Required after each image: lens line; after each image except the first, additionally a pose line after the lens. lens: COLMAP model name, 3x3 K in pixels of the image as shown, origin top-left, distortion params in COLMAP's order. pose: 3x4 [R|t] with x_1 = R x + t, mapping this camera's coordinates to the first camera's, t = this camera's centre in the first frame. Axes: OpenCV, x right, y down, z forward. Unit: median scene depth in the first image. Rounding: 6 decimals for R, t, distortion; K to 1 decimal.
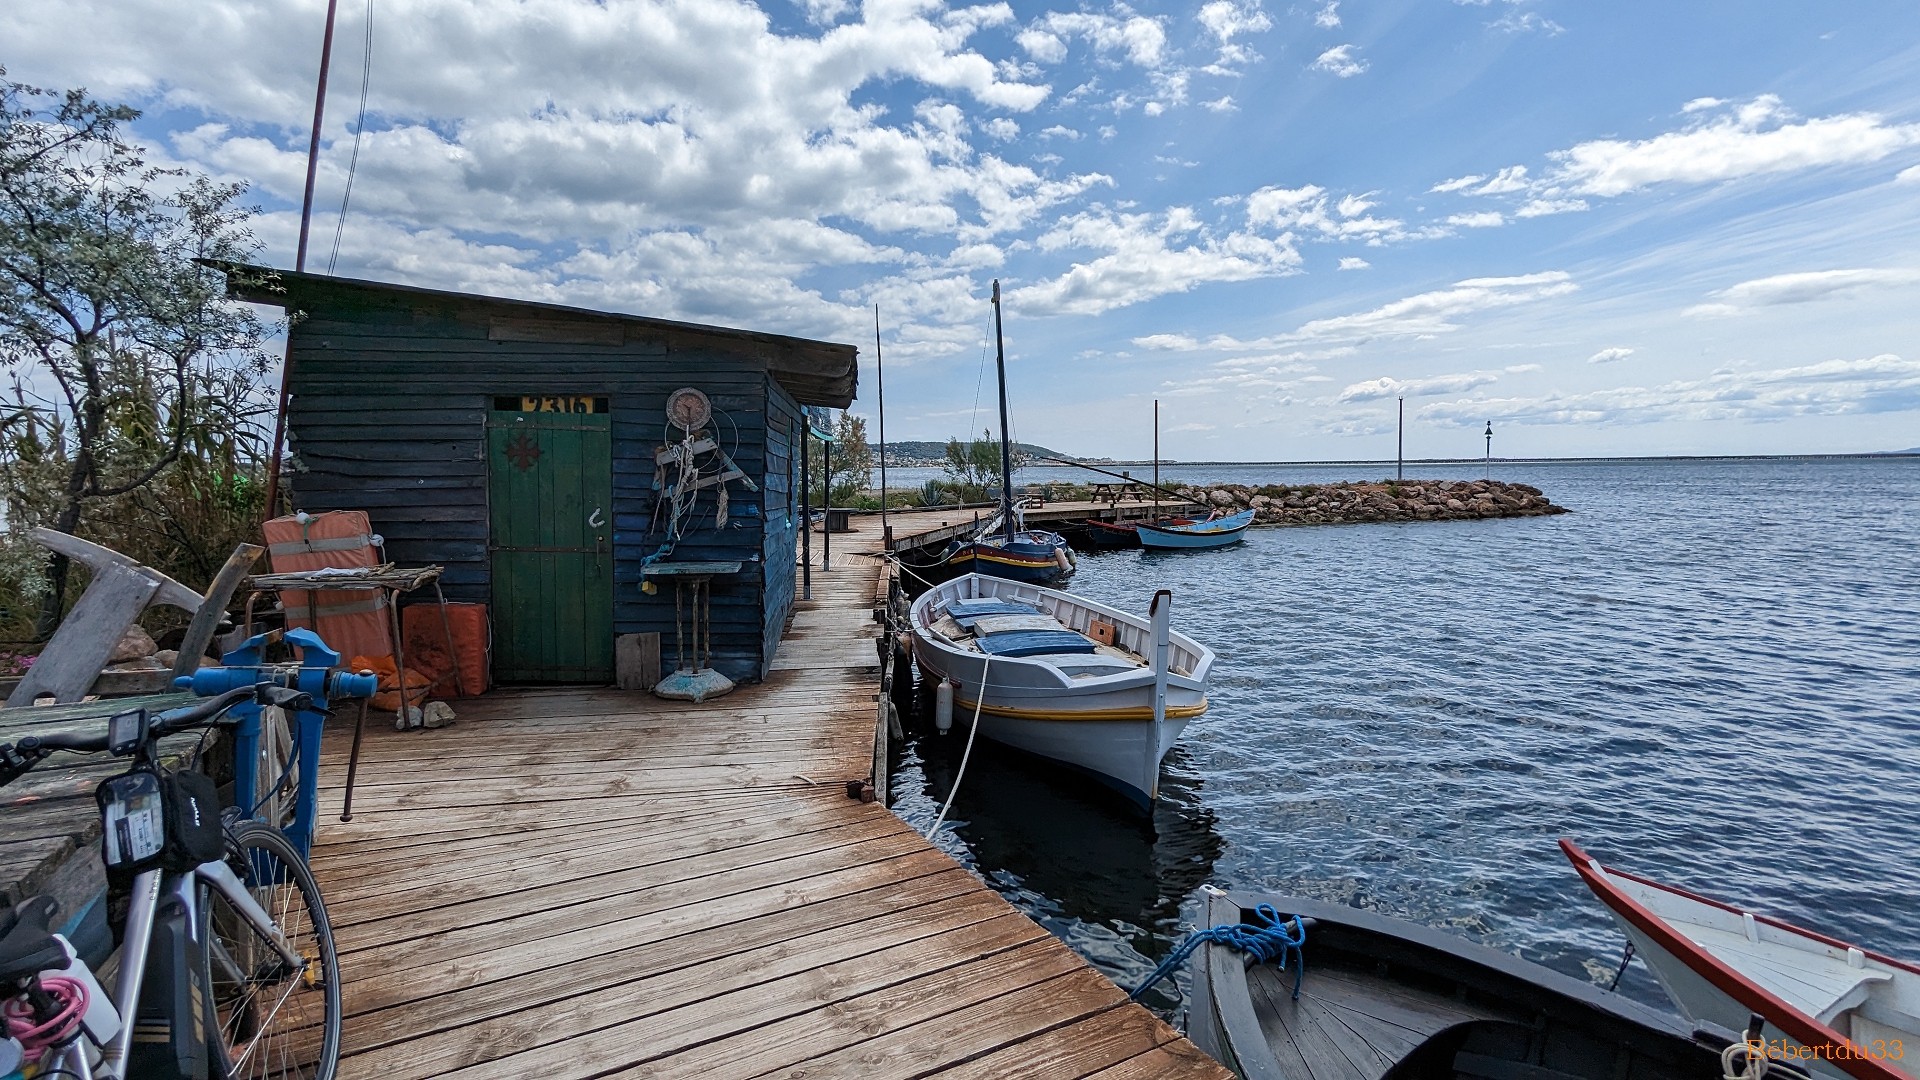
lens RADIAL K [[930.4, 0, 967.1], [0, 930.4, 550.5], [0, 0, 1]] dist [0.001989, 0.000061]
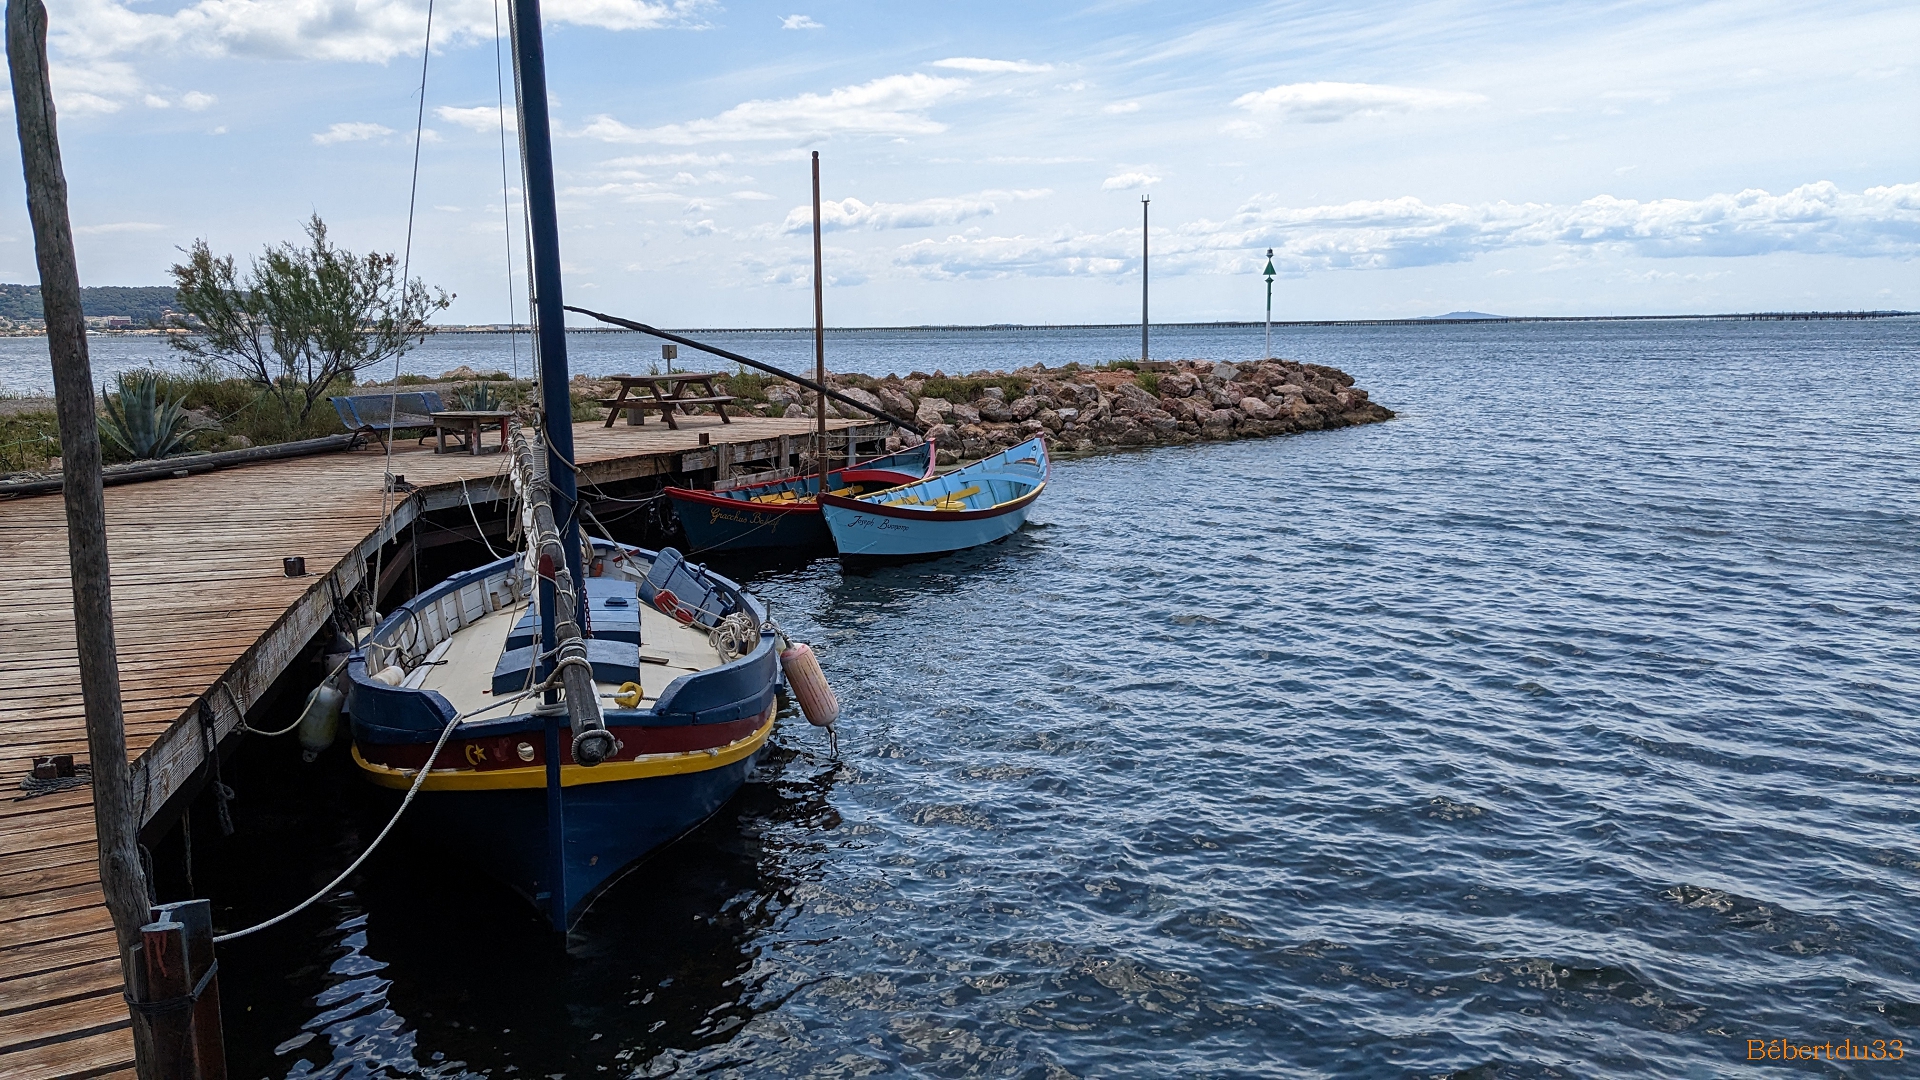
lens RADIAL K [[1532.3, 0, 908.7], [0, 1532.3, 538.8], [0, 0, 1]] dist [0.044226, -0.003308]
pose [[0.897418, -0.056606, 0.437535, -0.028926], [0.038116, 0.997974, 0.050933, -0.026775], [-0.439532, -0.029031, 0.897758, 0.306046]]
